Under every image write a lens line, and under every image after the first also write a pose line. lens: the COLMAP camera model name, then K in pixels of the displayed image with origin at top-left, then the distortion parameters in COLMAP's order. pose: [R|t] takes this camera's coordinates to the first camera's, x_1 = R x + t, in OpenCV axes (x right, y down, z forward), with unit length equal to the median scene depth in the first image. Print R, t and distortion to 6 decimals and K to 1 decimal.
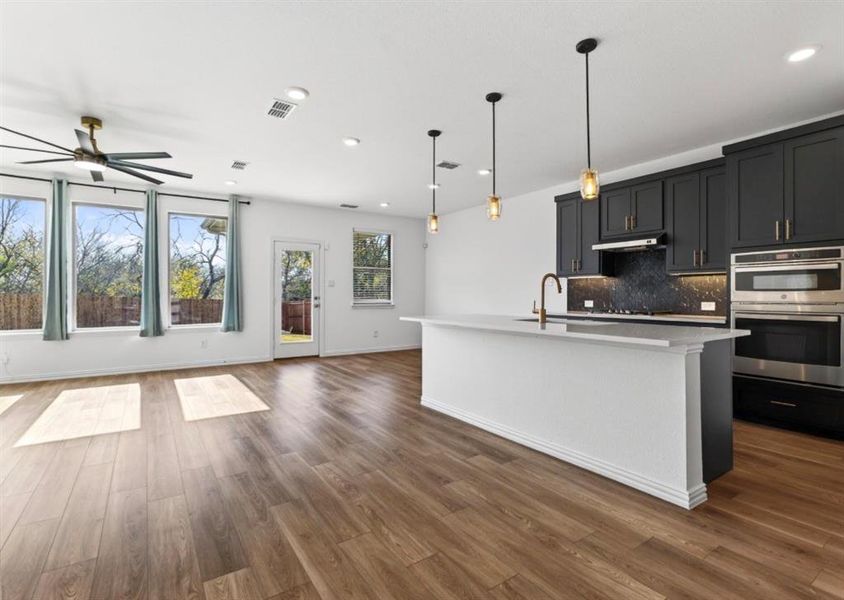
lens RADIAL K [[419.0, 0, 420.1], [0, 419.0, 292.7], [0, 0, 1]] dist [-0.003581, -0.000449]
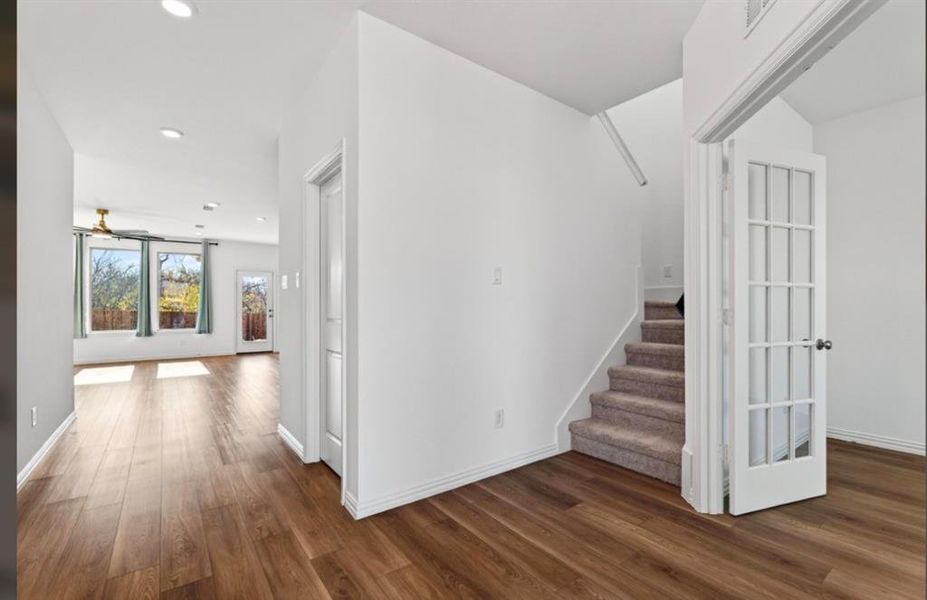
lens RADIAL K [[439.5, 0, 479.2], [0, 439.5, 297.6], [0, 0, 1]] dist [0.001839, -0.000816]
pose [[0.999169, -0.004622, 0.040486, 0.462007], [0.005294, 0.999850, -0.016520, -0.001717], [-0.040404, 0.016721, 0.999044, -0.582148]]
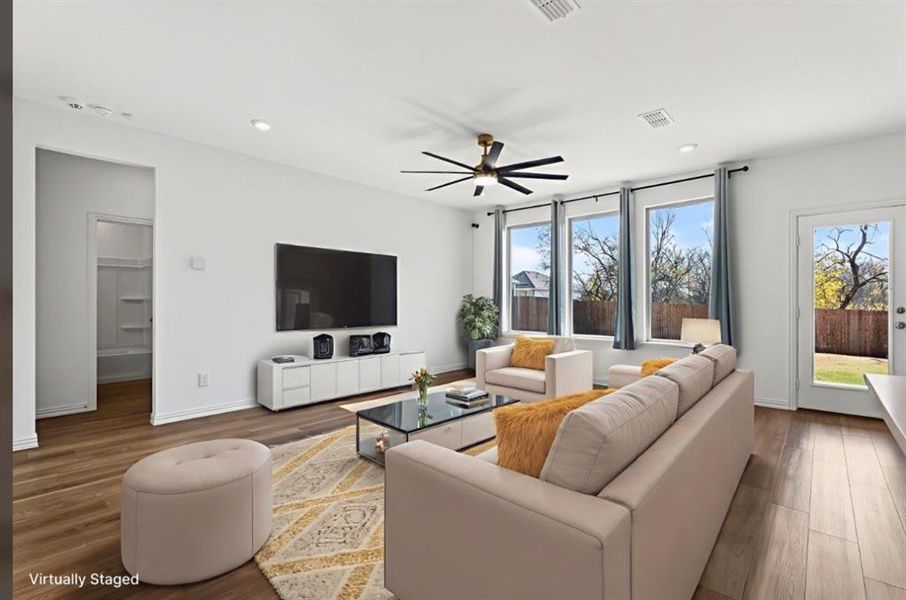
lens RADIAL K [[403.9, 0, 458.8], [0, 403.9, 302.9], [0, 0, 1]] dist [0.001635, -0.000054]
pose [[0.258809, -0.000063, -0.965929, 0.110382], [0.003860, 0.999992, 0.000969, 0.001183], [0.965921, -0.003979, 0.258807, 0.411700]]
